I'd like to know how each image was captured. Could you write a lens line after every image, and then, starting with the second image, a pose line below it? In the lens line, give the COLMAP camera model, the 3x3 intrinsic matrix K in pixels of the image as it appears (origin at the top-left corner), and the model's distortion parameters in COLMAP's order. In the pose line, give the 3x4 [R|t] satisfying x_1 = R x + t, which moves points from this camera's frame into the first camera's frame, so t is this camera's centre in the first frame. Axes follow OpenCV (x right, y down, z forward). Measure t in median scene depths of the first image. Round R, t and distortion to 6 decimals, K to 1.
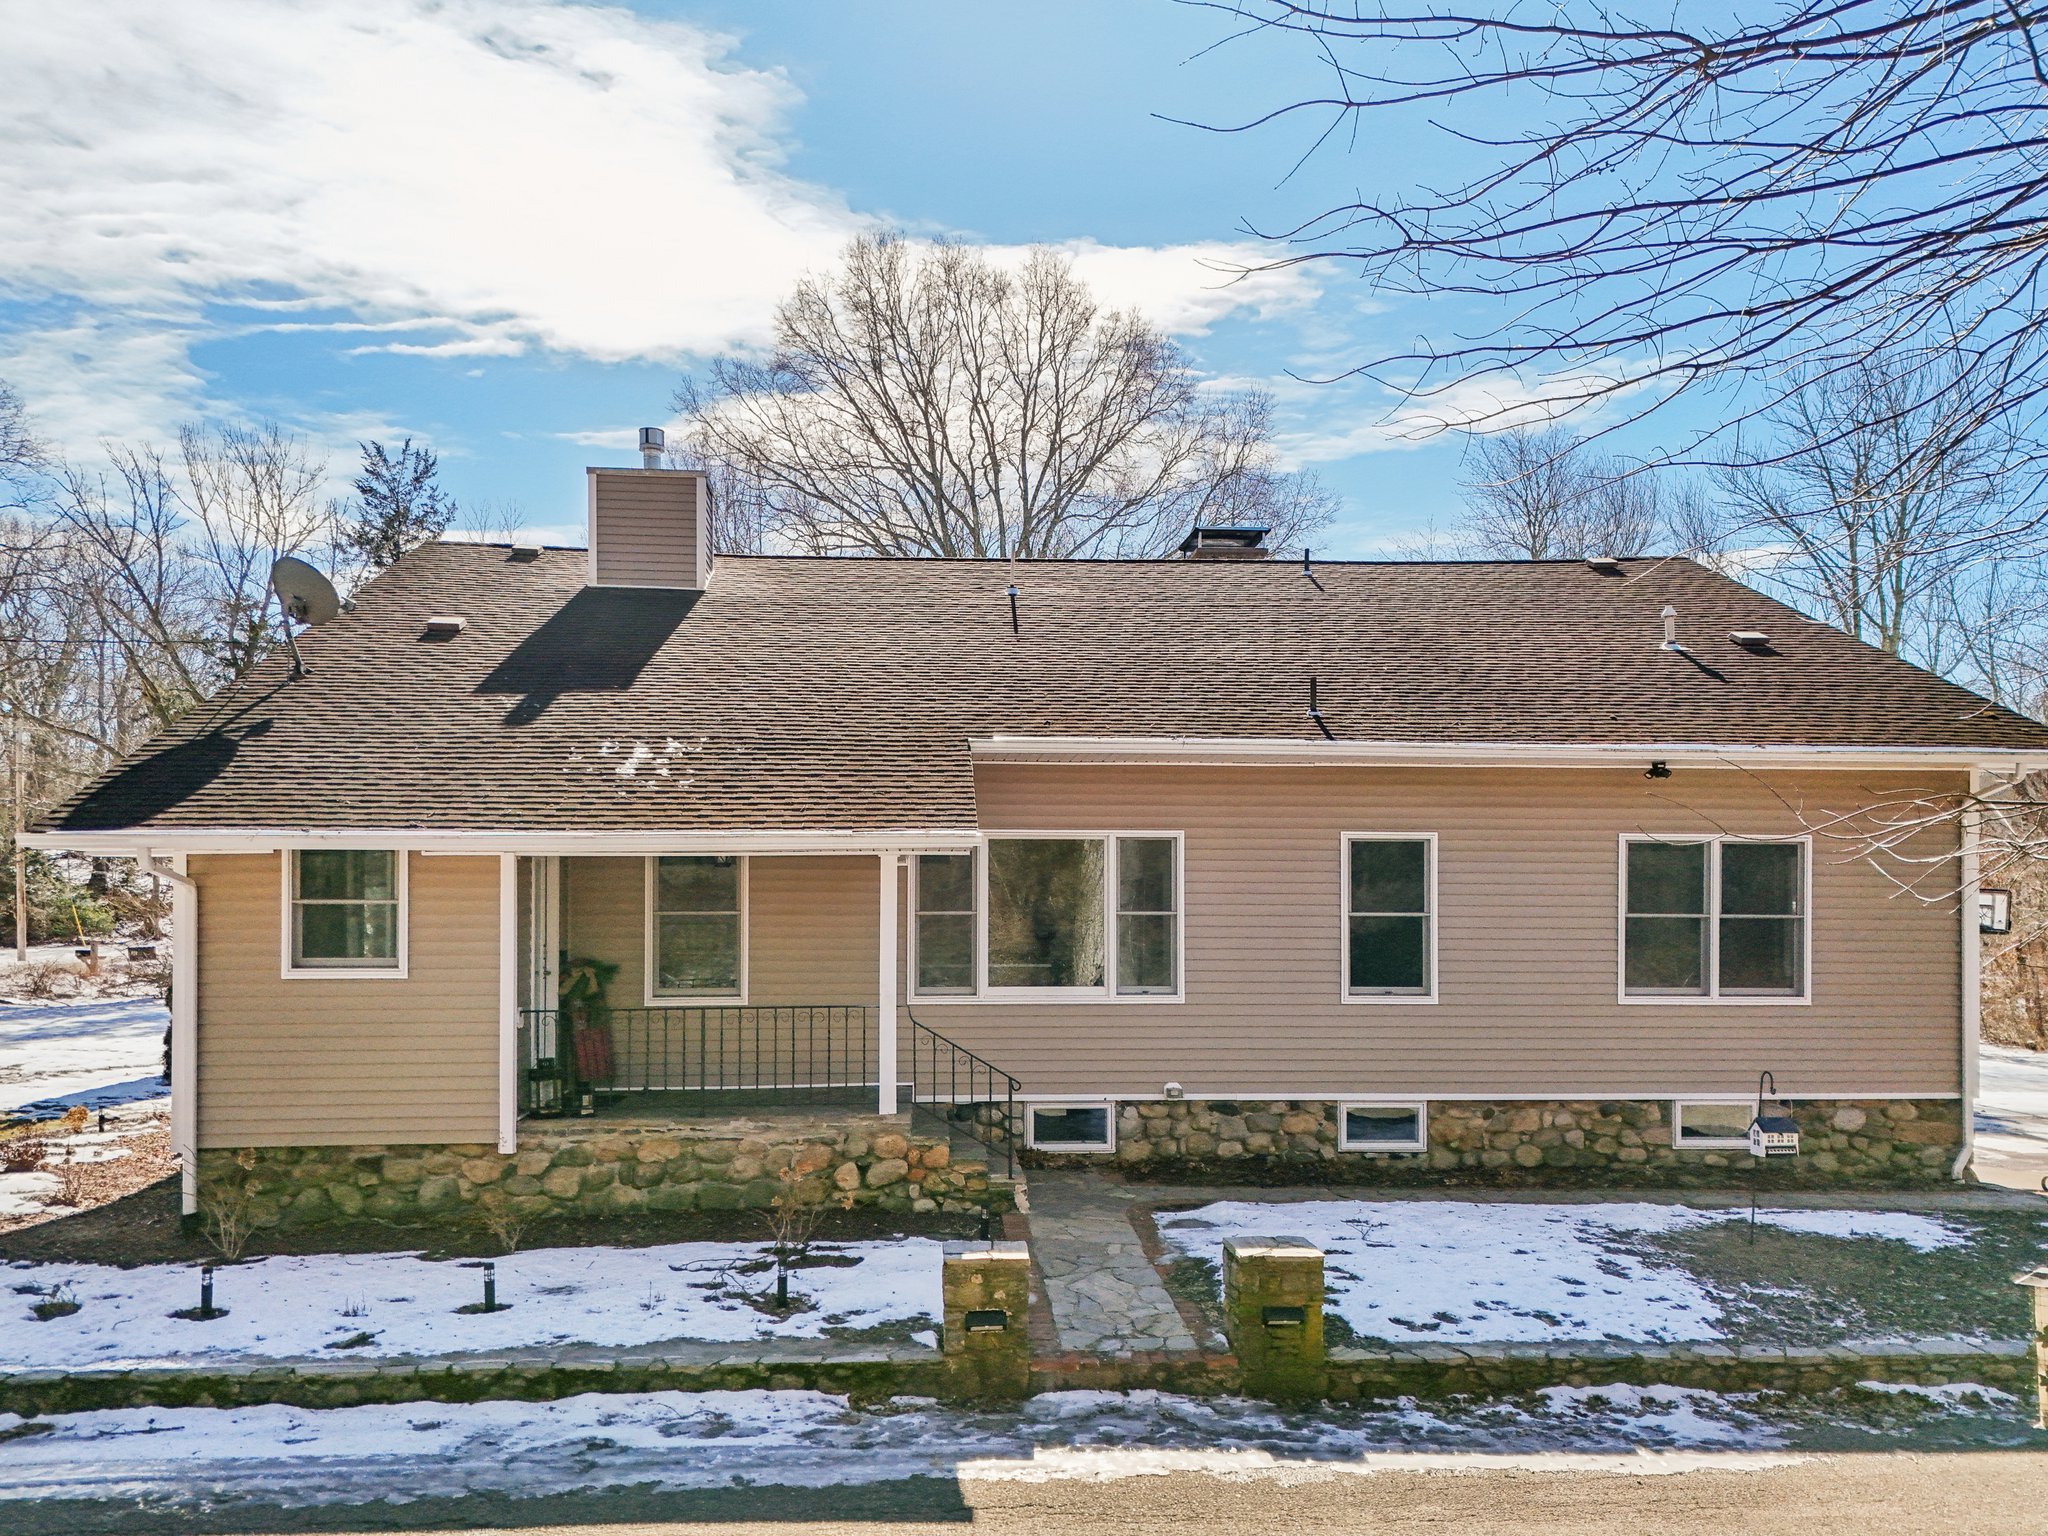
lens RADIAL K [[1582.0, 0, 1046.8], [0, 1582.0, 859.9], [0, 0, 1]] dist [0.062316, -0.043989]
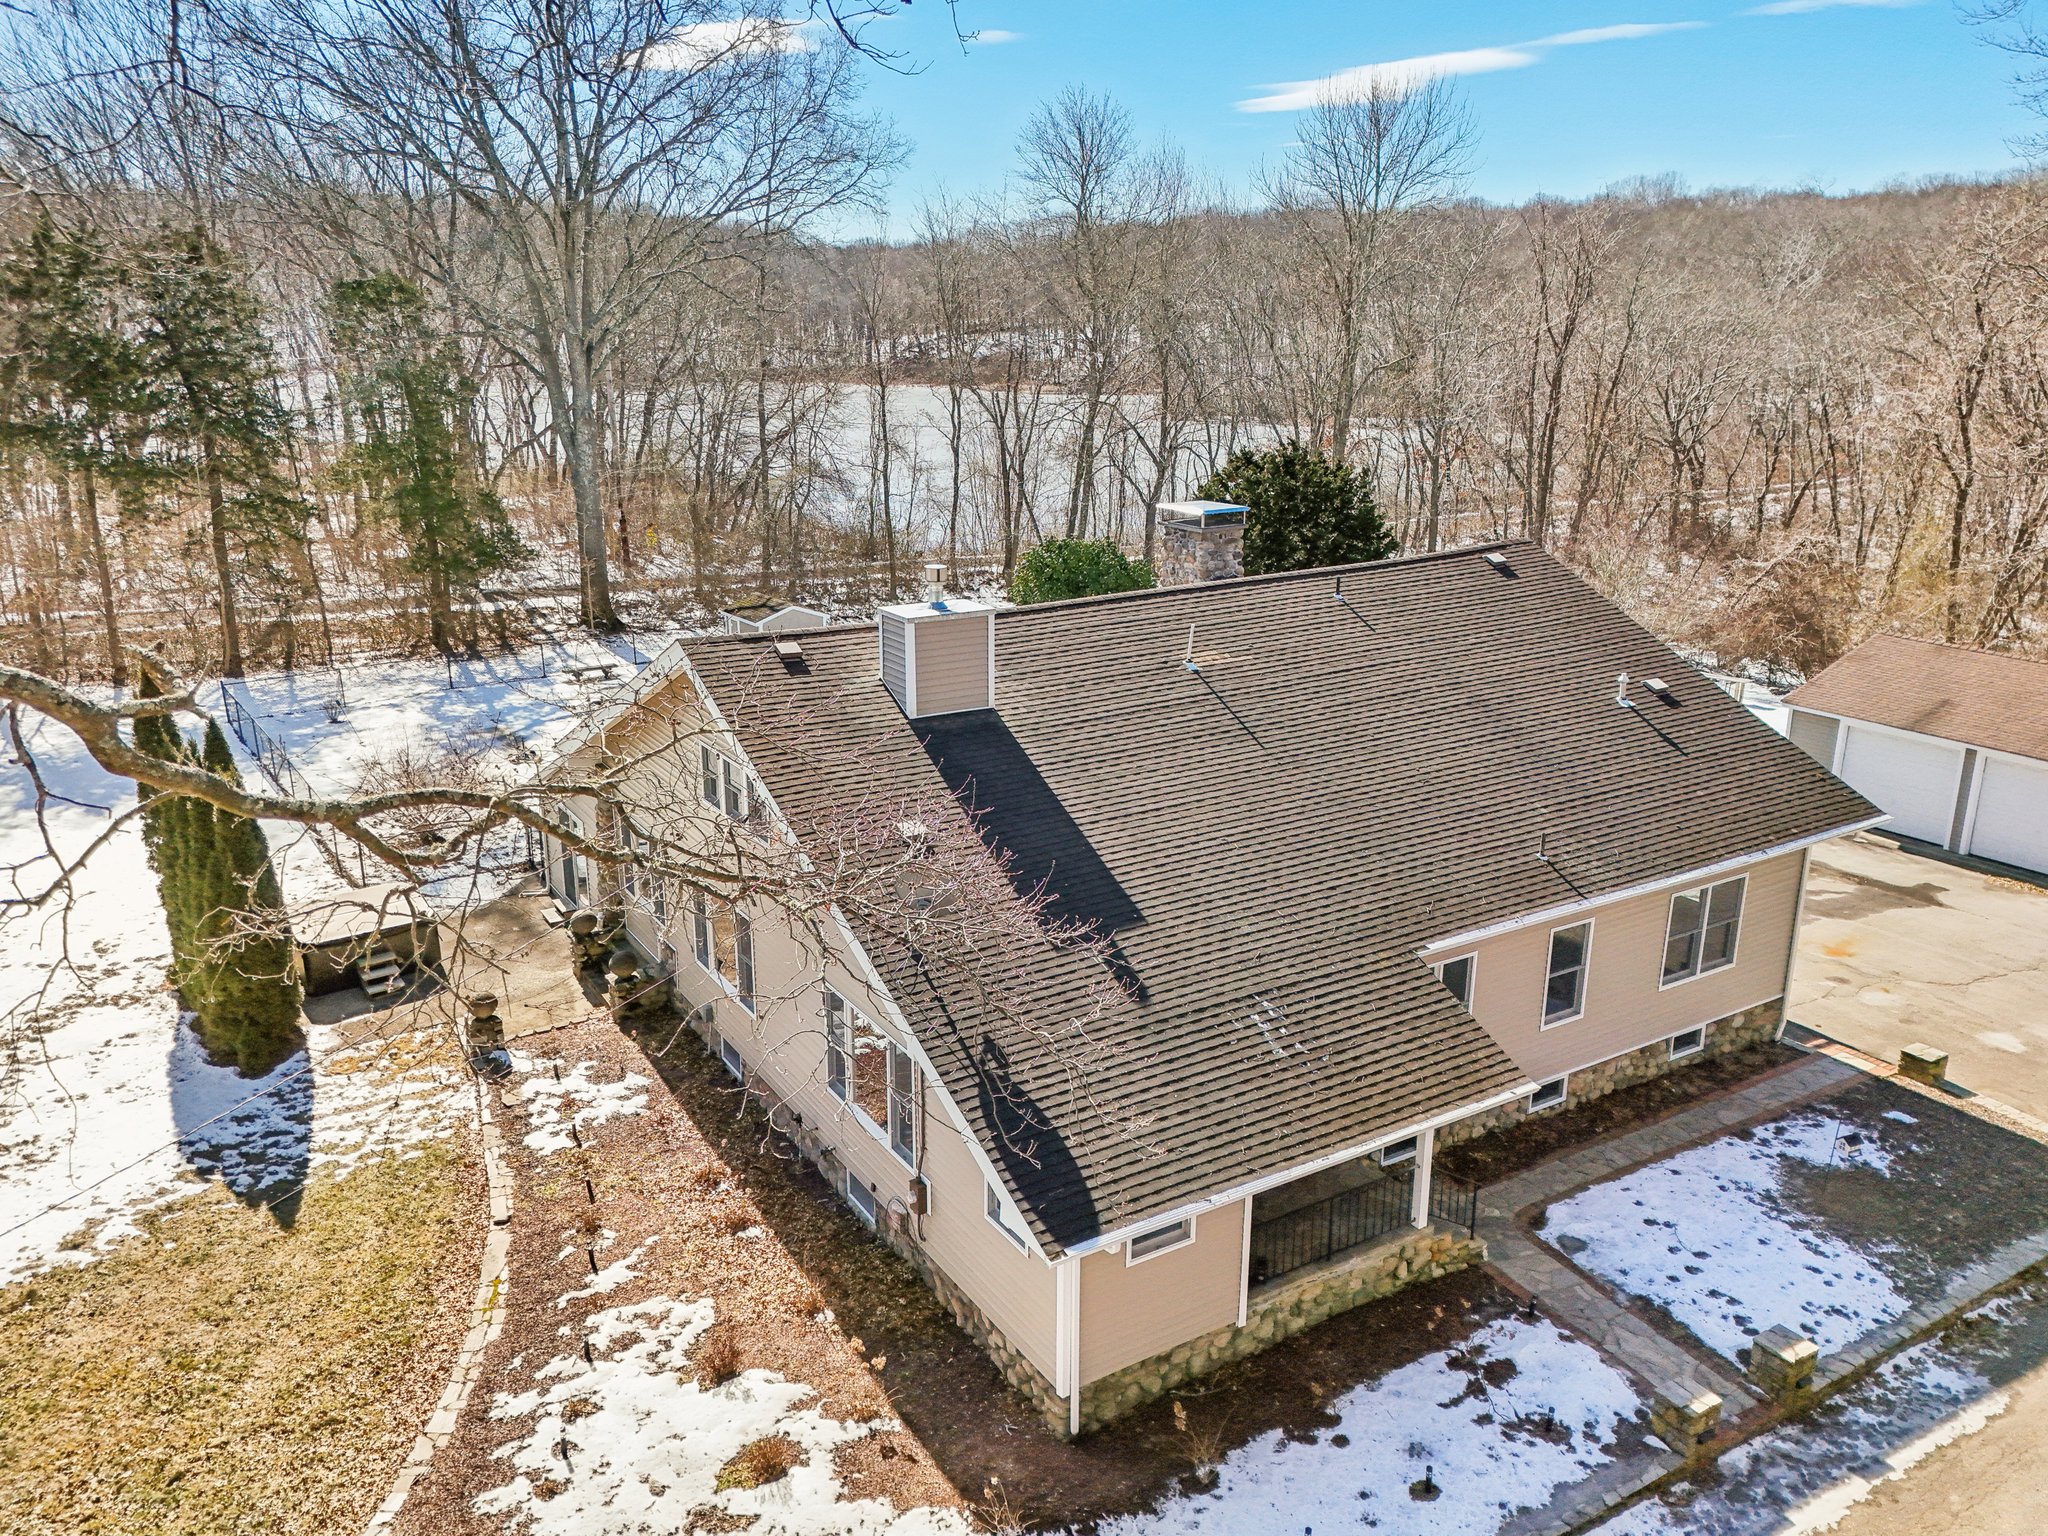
lens RADIAL K [[1558.5, 0, 993.6], [0, 1558.5, 704.5], [0, 0, 1]] dist [0.068575, -0.062504]
pose [[0.893603, -0.118285, 0.432993, -1.099148], [-0.016022, 0.955632, 0.294126, -0.787519], [-0.448573, -0.269769, 0.852061, 0.010653]]
